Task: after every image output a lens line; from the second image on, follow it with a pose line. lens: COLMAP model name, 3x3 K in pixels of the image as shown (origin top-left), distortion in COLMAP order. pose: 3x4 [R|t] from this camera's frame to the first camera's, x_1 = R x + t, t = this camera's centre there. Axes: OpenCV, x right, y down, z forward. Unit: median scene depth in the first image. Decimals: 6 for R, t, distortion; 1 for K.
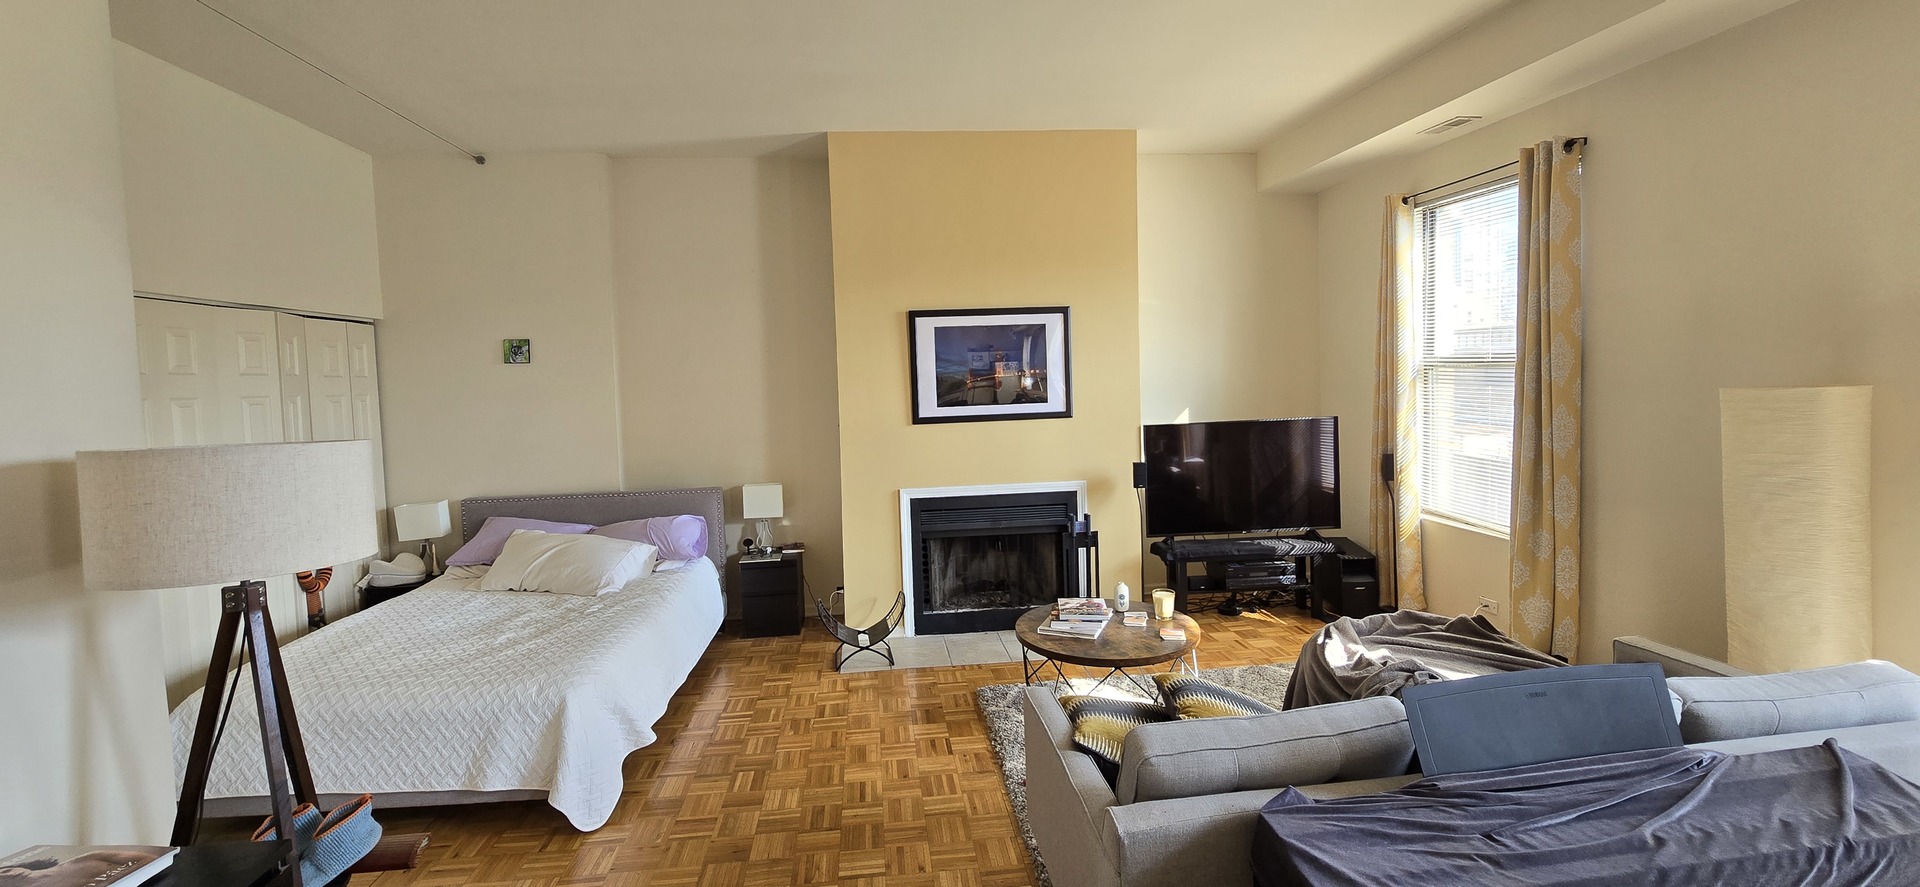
lens RADIAL K [[799.9, 0, 945.6], [0, 799.9, 416.8], [0, 0, 1]] dist [-0.000954, 0.000117]
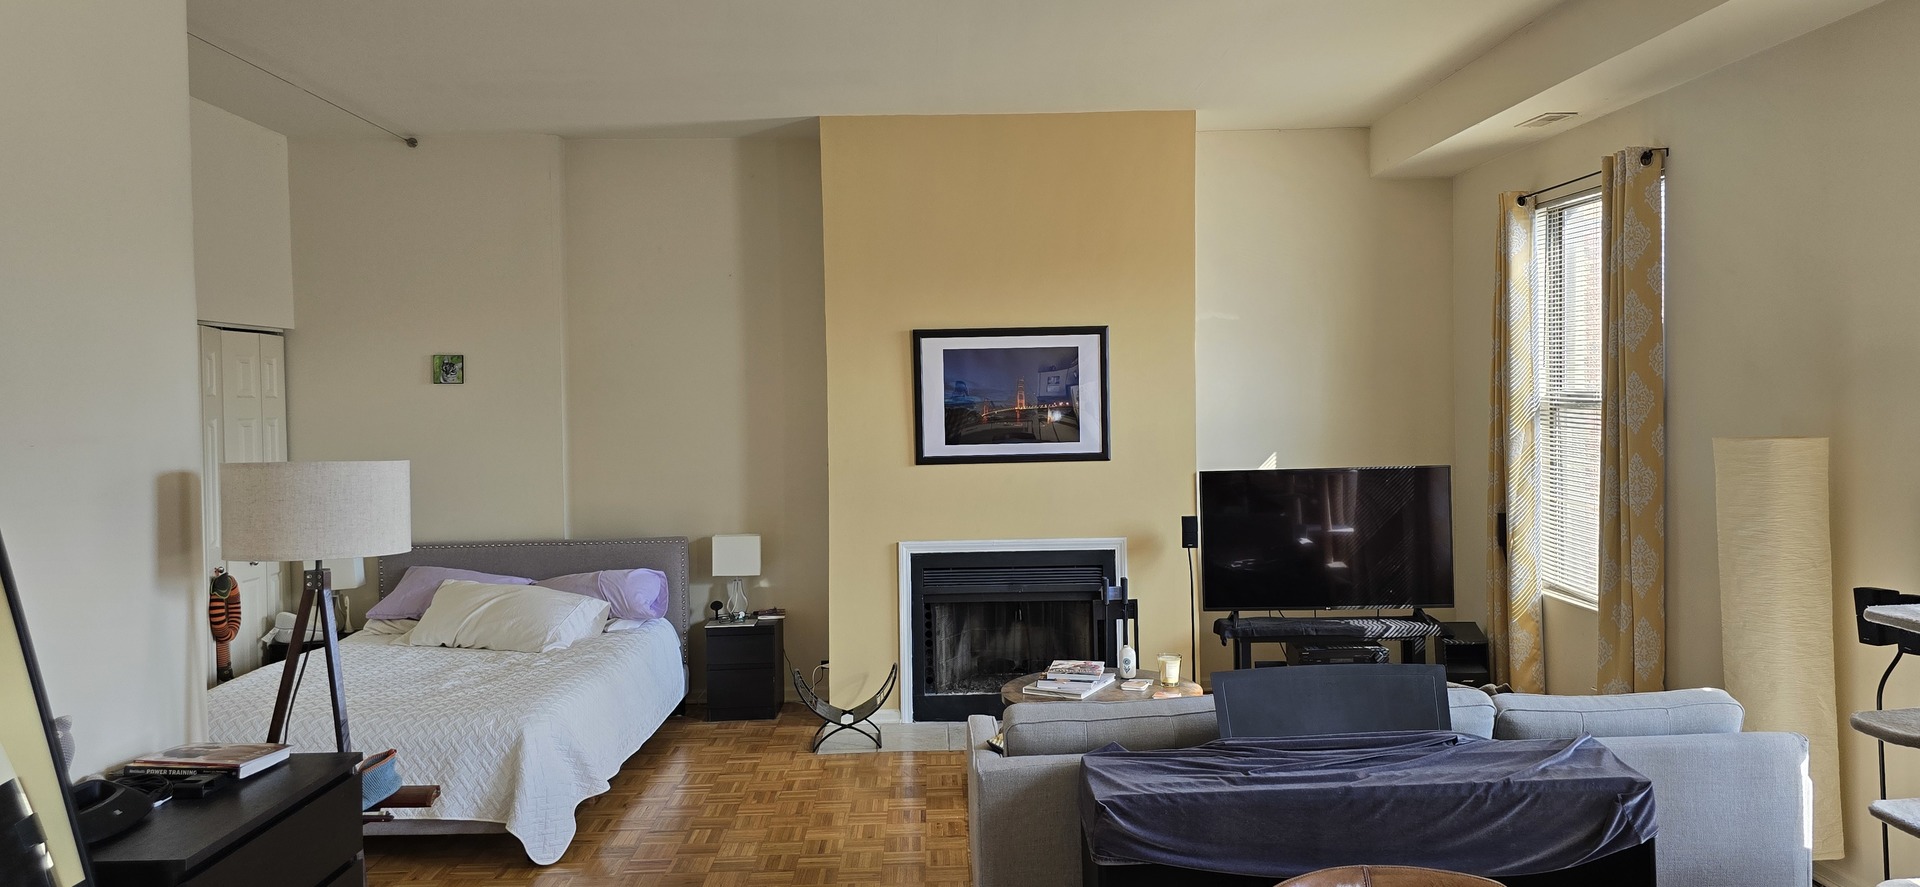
lens RADIAL K [[1335.4, 0, 970.8], [0, 1335.4, 424.1], [0, 0, 1]] dist [0.093205, -0.093948]
pose [[0.997571, 0.016764, -0.067604, 0.112750], [-0.018718, 0.999422, -0.028377, 0.005702], [0.067090, 0.029574, 0.997309, -0.394431]]
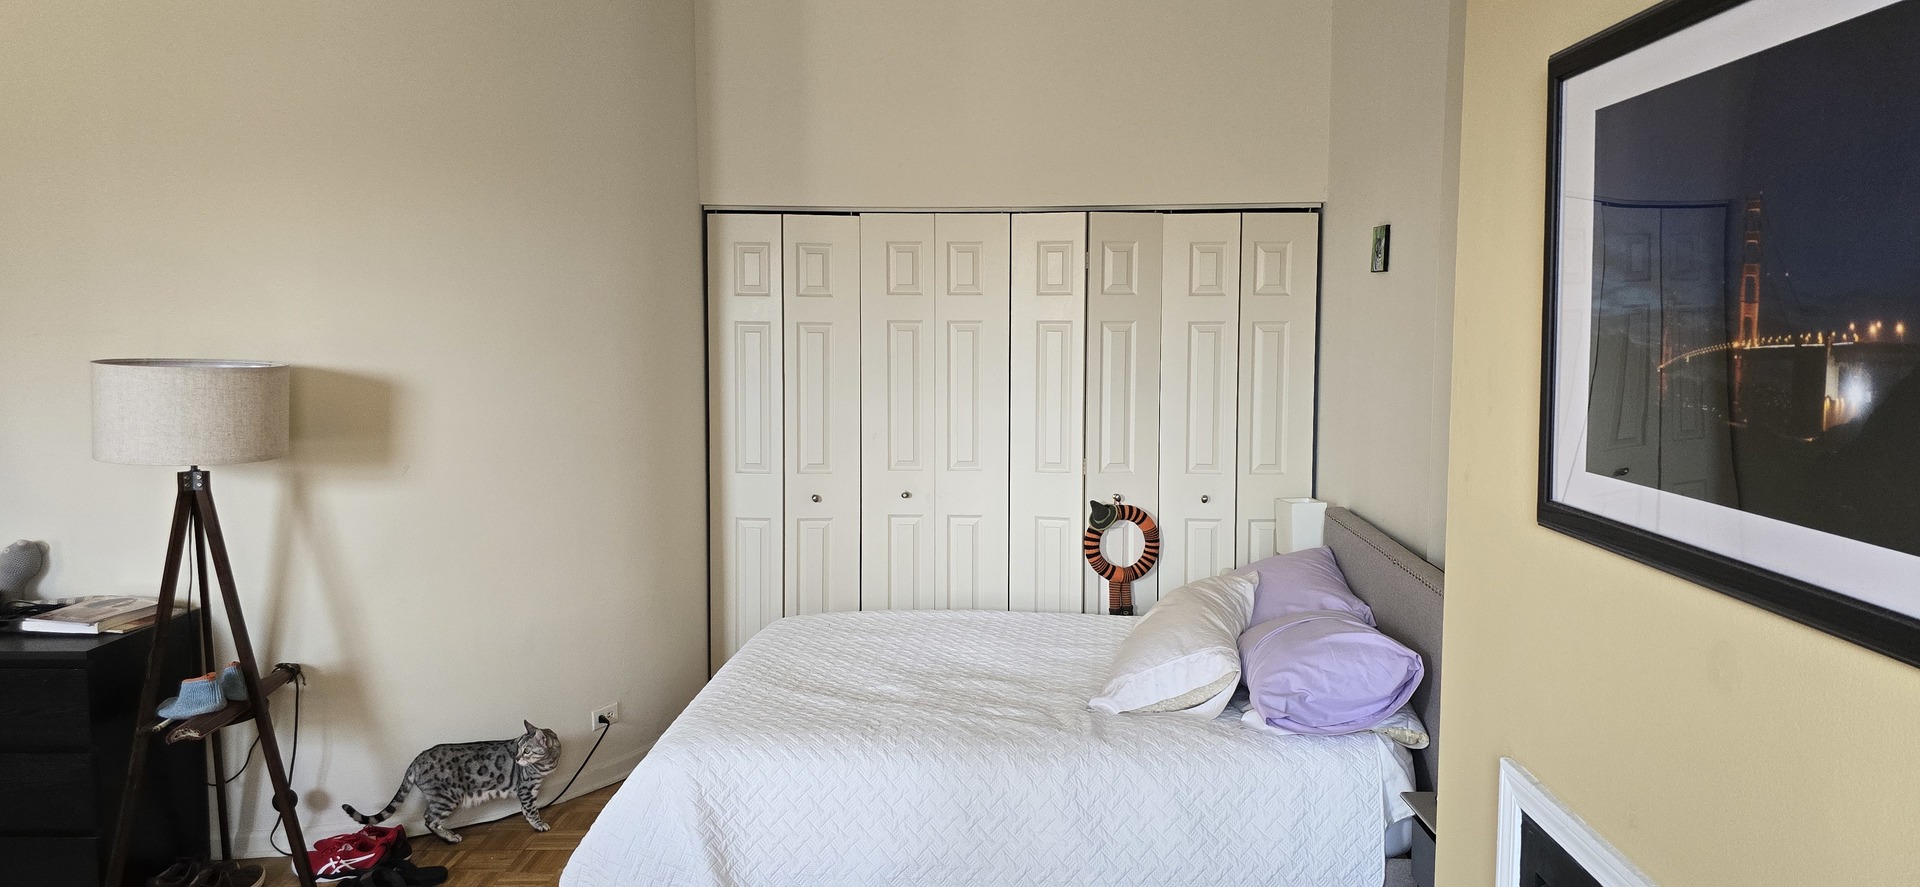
lens RADIAL K [[1335.4, 0, 970.8], [0, 1335.4, 424.1], [0, 0, 1]] dist [0.093205, -0.093948]
pose [[-0.137644, 0.110509, -0.984298, 0.403165], [-0.055776, 0.991315, 0.119096, -0.062547], [0.988910, 0.071293, -0.130285, 0.911497]]
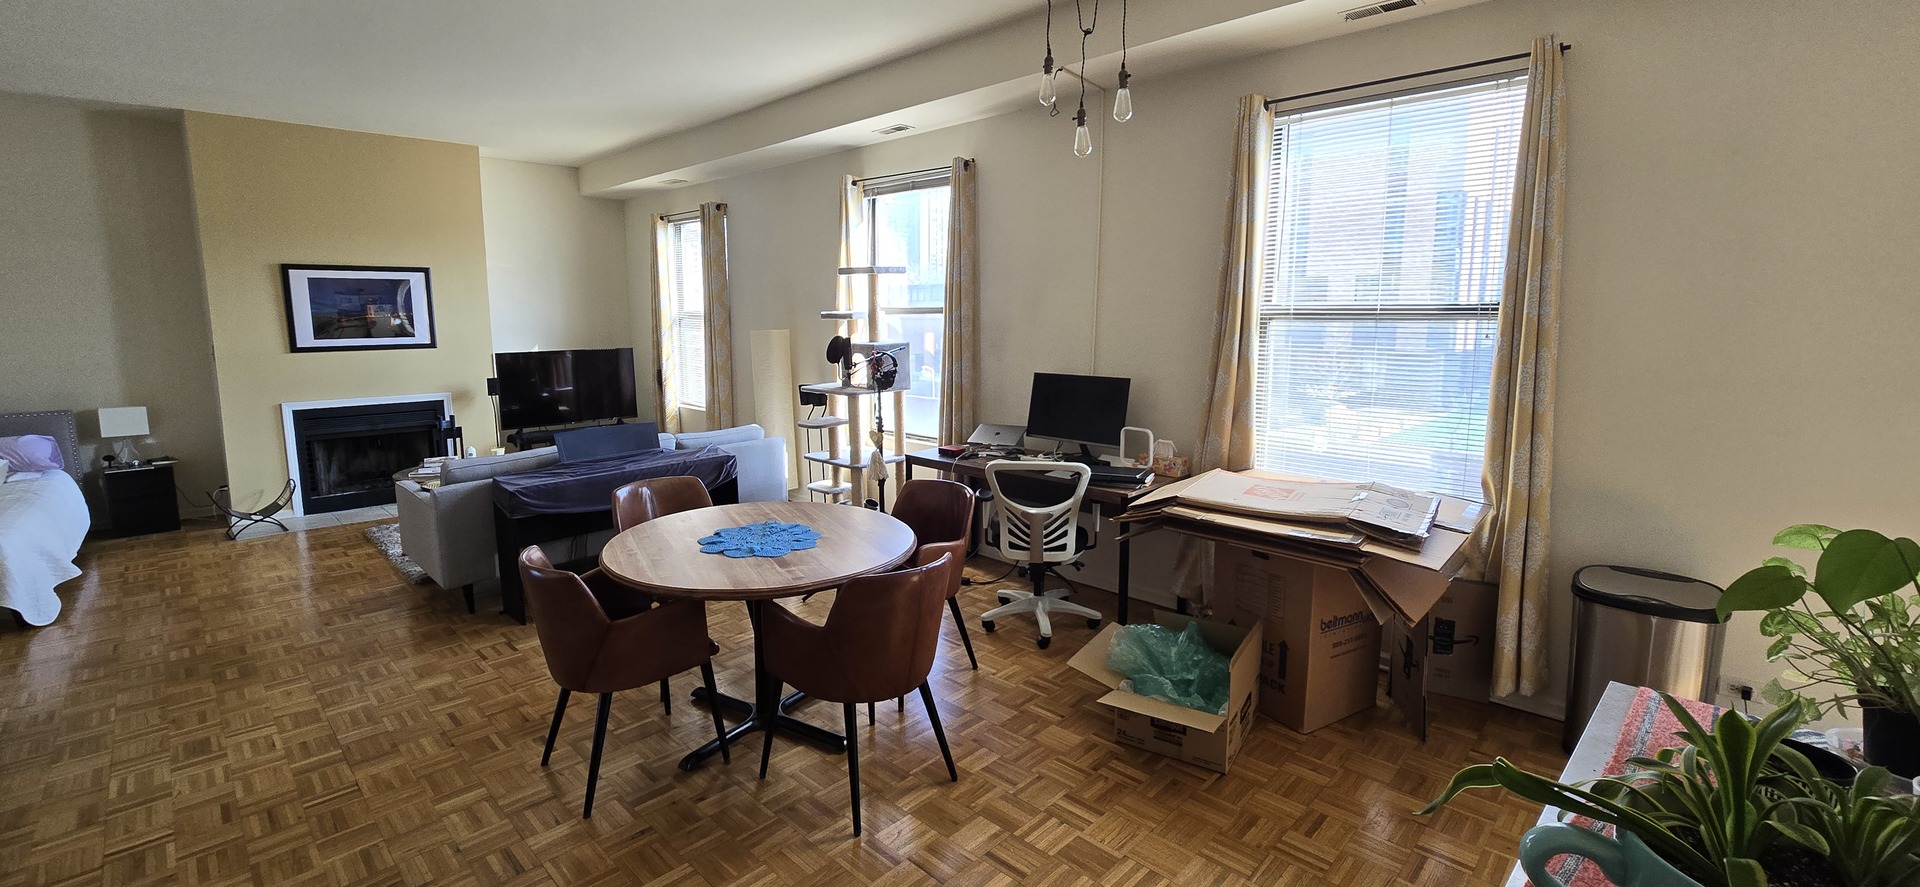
lens RADIAL K [[799.9, 0, 945.6], [0, 799.9, 416.8], [0, 0, 1]] dist [-0.000954, 0.000117]
pose [[0.775509, -0.052319, 0.629165, -0.039622], [0.011456, 0.997562, 0.068834, 0.036943], [-0.631232, -0.046173, 0.774218, -0.682481]]
